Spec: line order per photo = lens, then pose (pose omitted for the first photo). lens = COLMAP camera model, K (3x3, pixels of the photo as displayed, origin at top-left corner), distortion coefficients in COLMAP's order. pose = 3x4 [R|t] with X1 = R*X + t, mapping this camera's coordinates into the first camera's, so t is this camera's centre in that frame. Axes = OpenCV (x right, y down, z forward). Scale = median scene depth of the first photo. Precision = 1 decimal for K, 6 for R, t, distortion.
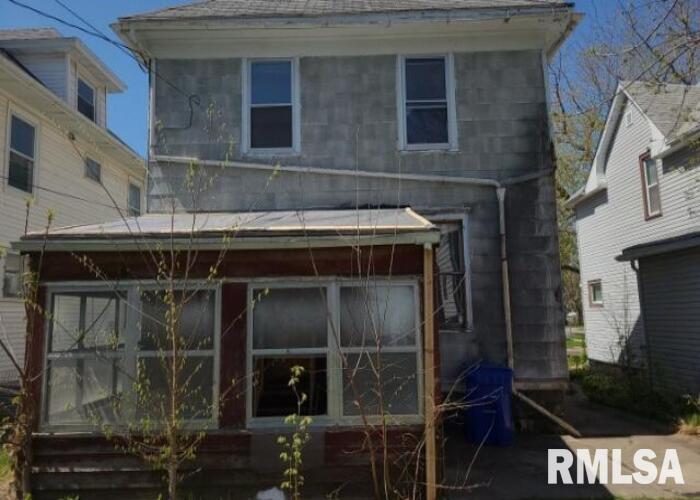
lens RADIAL K [[520.4, 0, 350.0], [0, 520.4, 250.0], [0, 0, 1]] dist [0.038514, 0.000591]
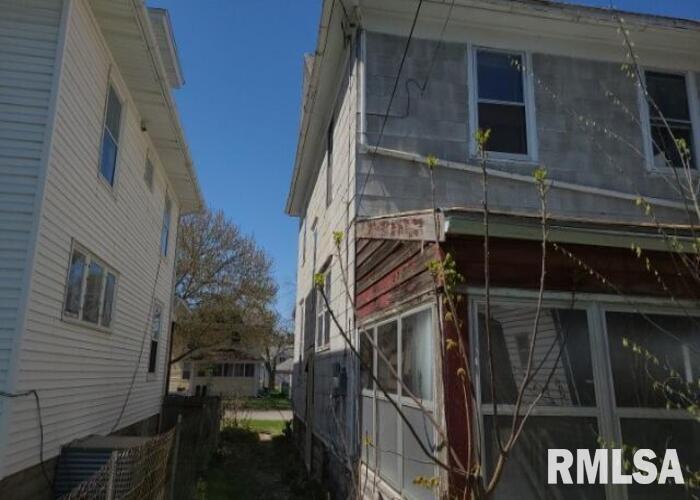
lens RADIAL K [[520.4, 0, 350.0], [0, 520.4, 250.0], [0, 0, 1]] dist [0.038514, 0.000591]
pose [[0.980278, 0.079962, 0.180723, -0.516199], [-0.060928, 0.992224, -0.108531, 0.057559], [-0.187996, 0.095379, 0.977528, 0.260397]]
